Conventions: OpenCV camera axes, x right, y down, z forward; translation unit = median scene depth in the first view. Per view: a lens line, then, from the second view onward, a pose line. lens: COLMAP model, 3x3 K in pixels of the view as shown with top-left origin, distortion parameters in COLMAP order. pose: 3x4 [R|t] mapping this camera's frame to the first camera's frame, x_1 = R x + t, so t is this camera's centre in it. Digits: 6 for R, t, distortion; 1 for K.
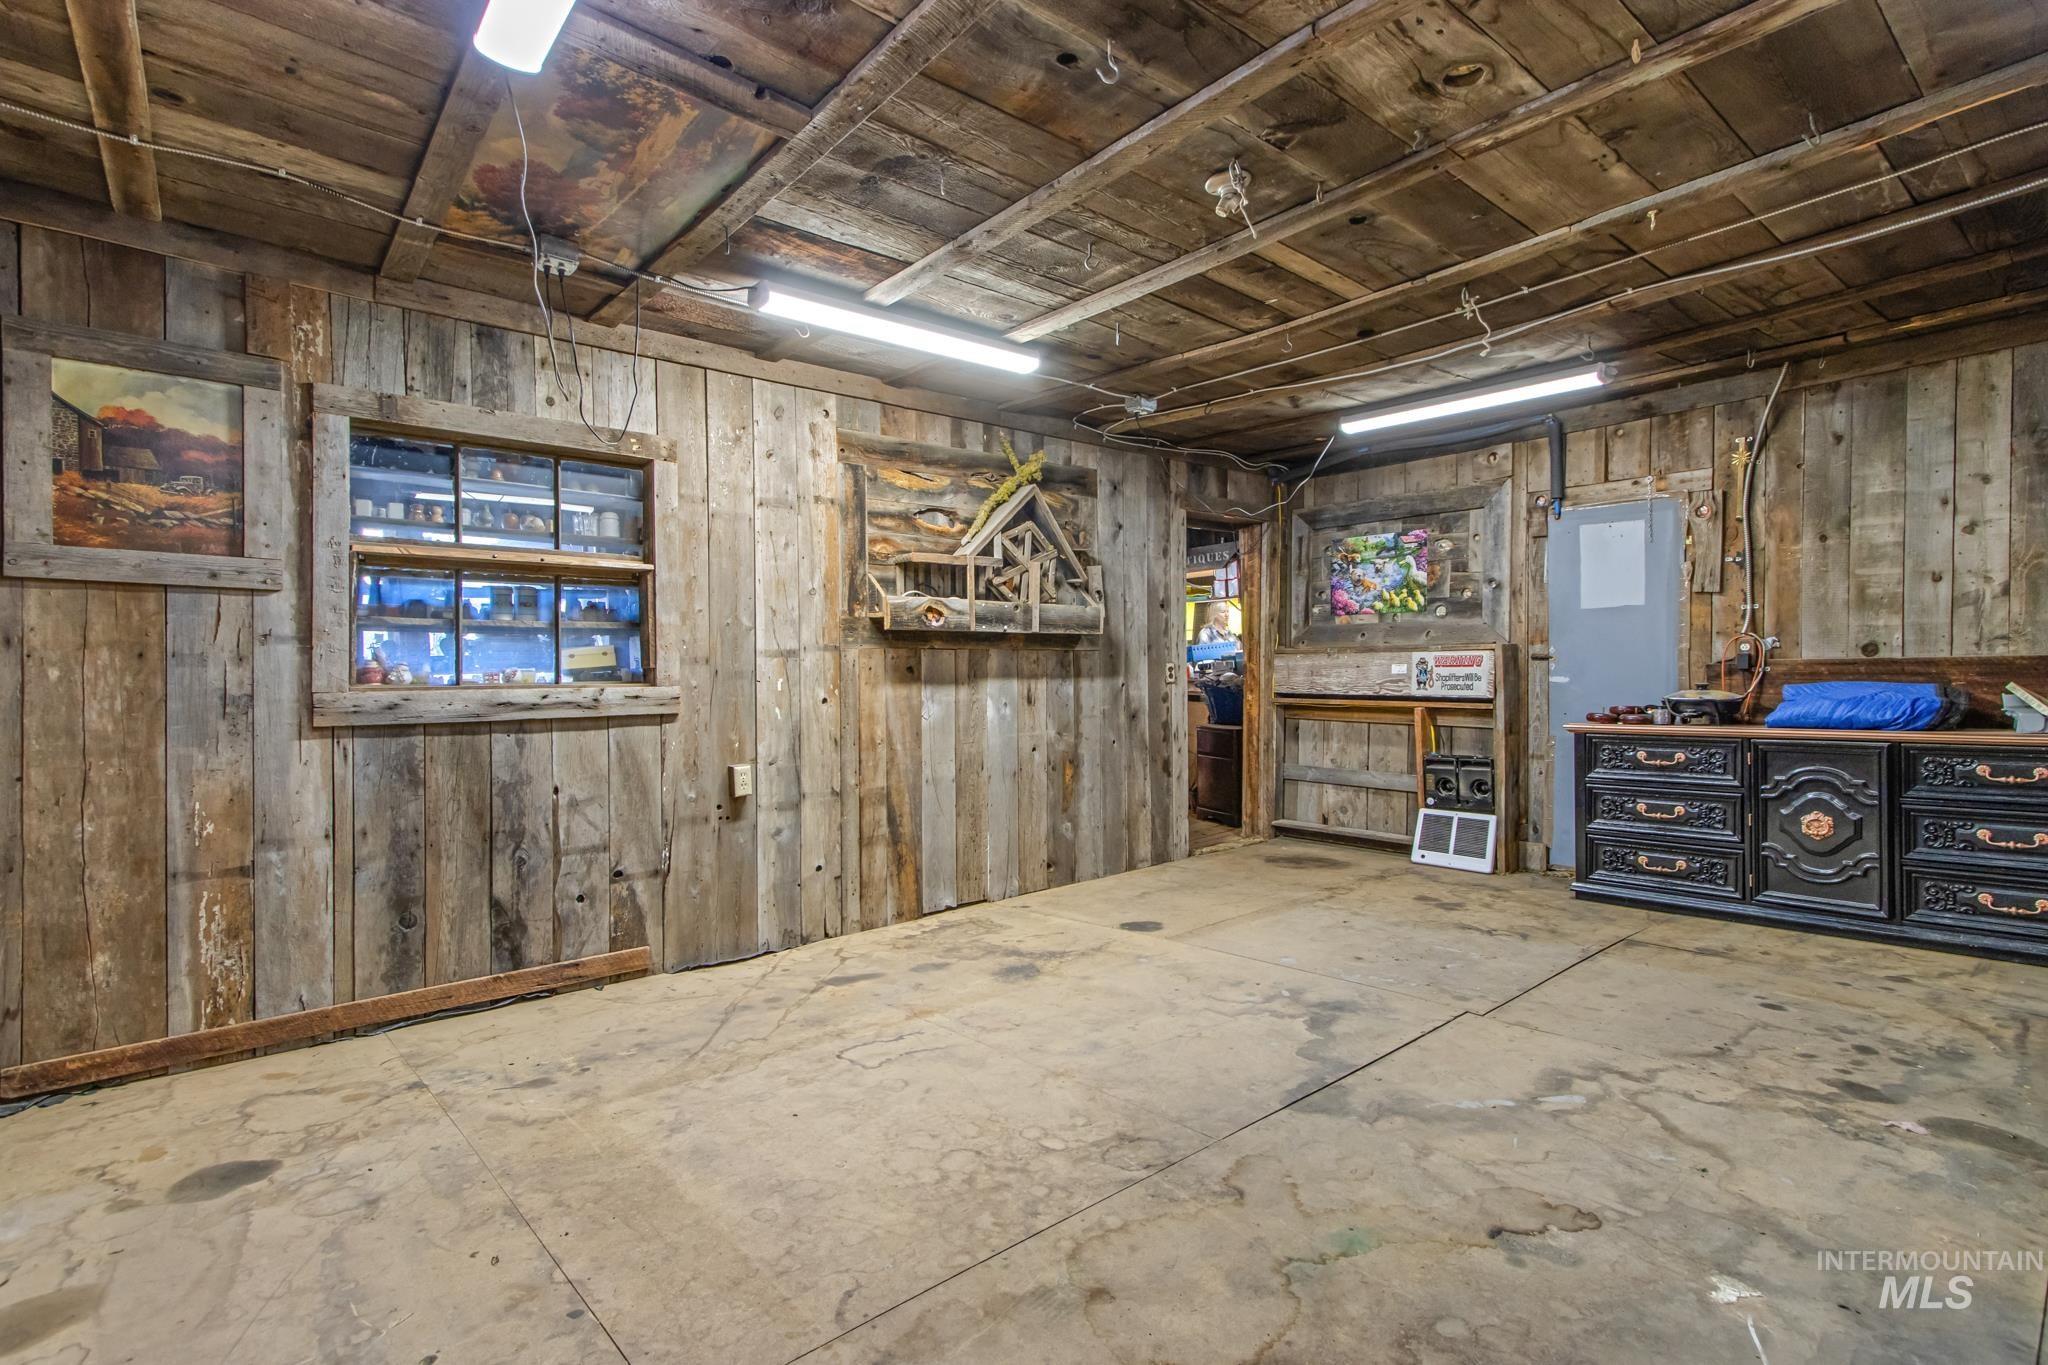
lens RADIAL K [[944.1, 0, 1024.0], [0, 944.1, 682.5], [0, 0, 1]] dist [0.001966, -0.000800]
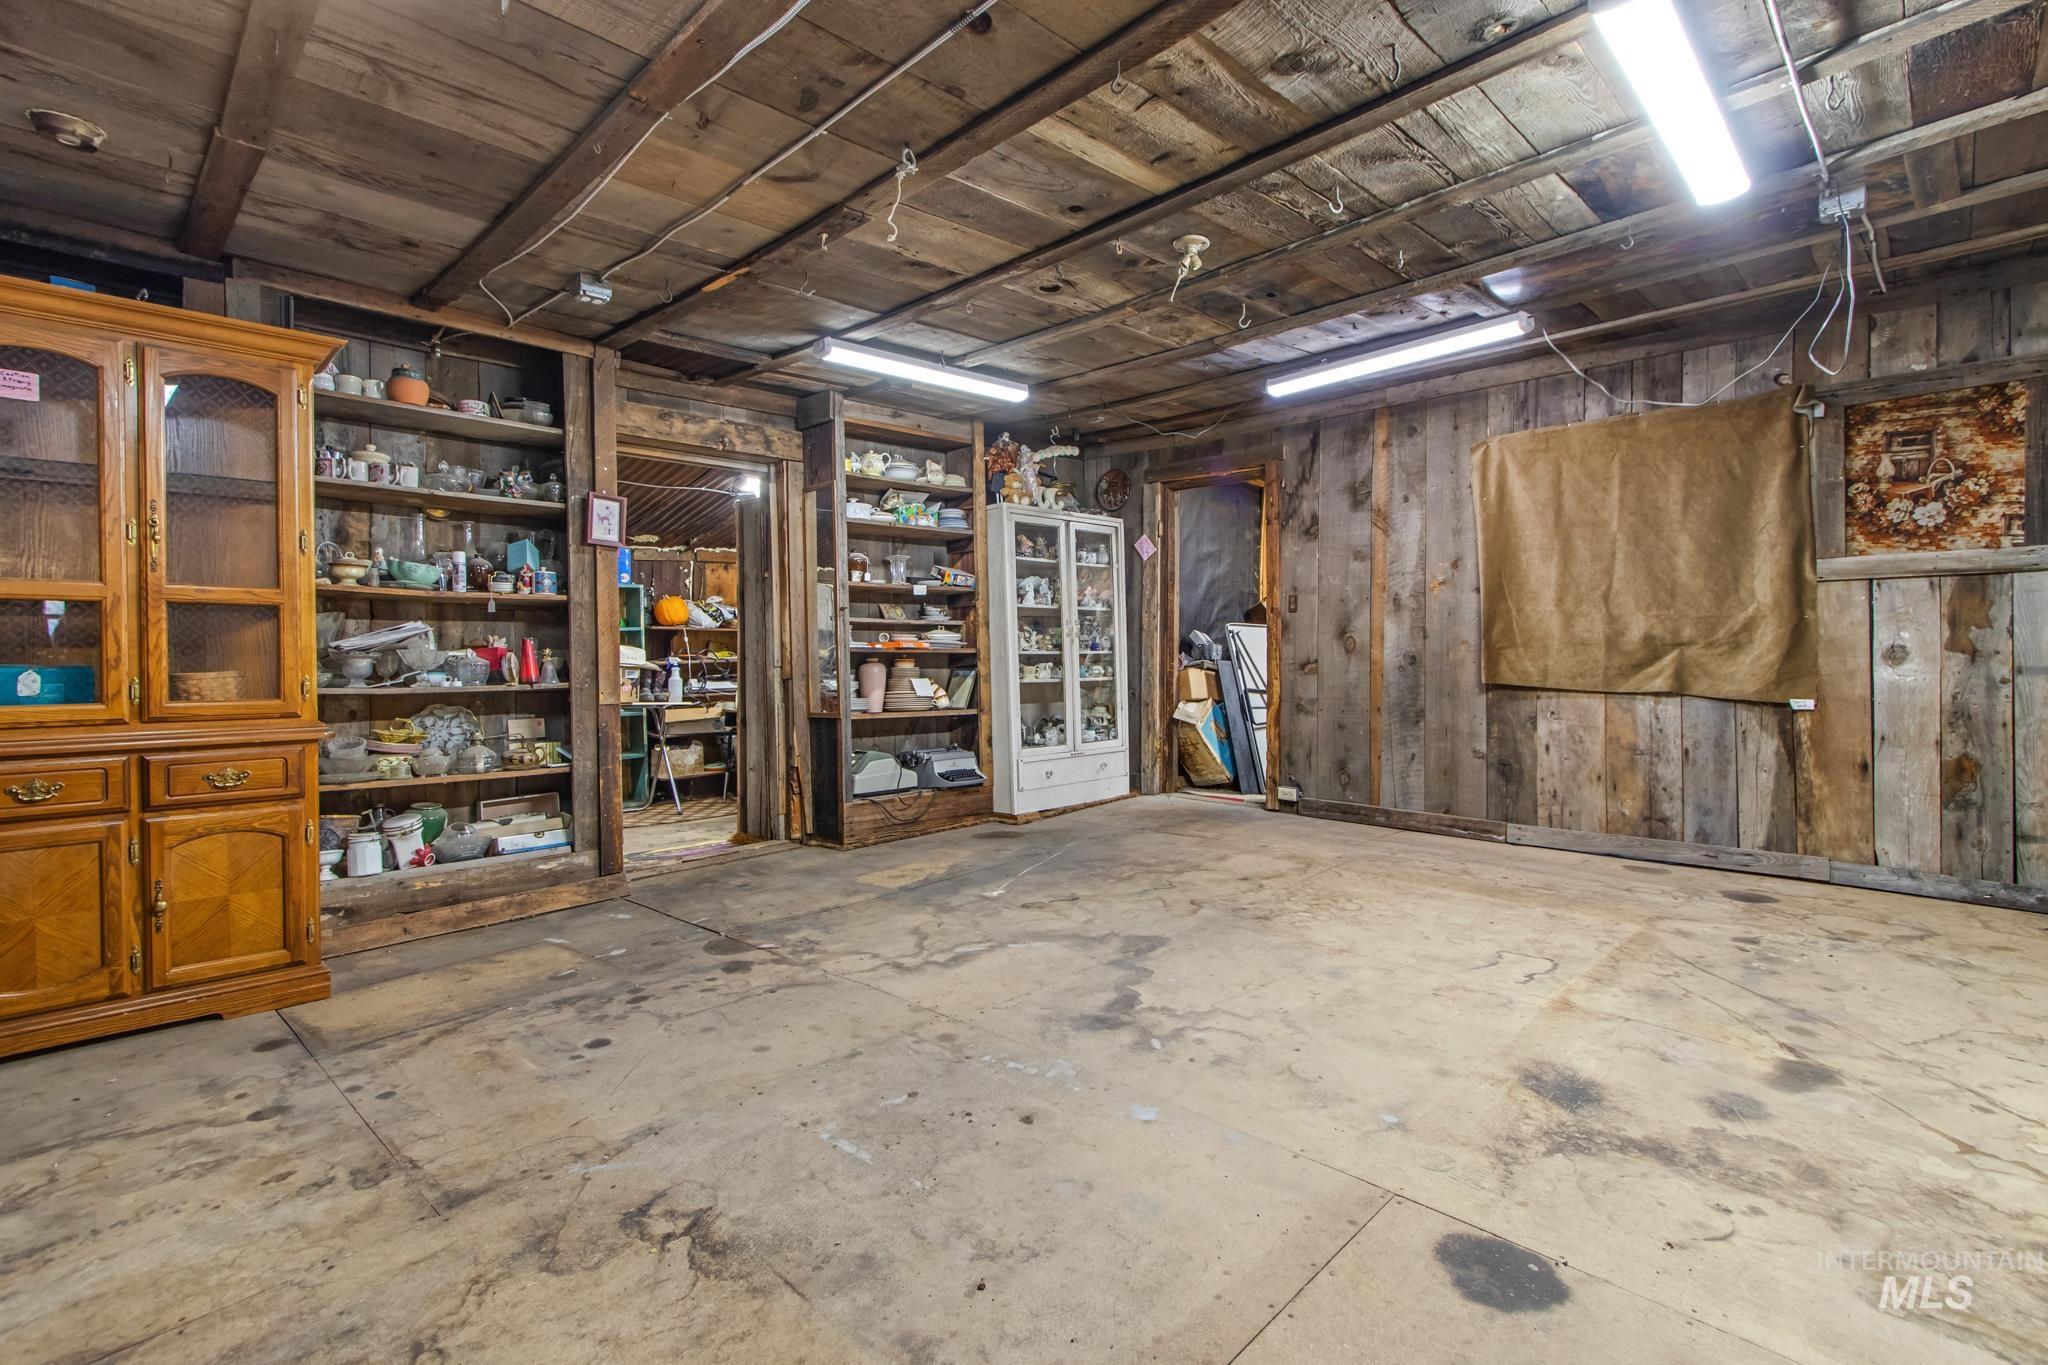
lens RADIAL K [[944.1, 0, 1024.0], [0, 944.1, 682.5], [0, 0, 1]] dist [0.001966, -0.000800]
pose [[-0.995412, 0.036915, -0.088276, 0.499610], [0.032805, 0.998329, 0.047569, -0.011124], [0.089884, 0.044455, -0.994960, 1.974349]]
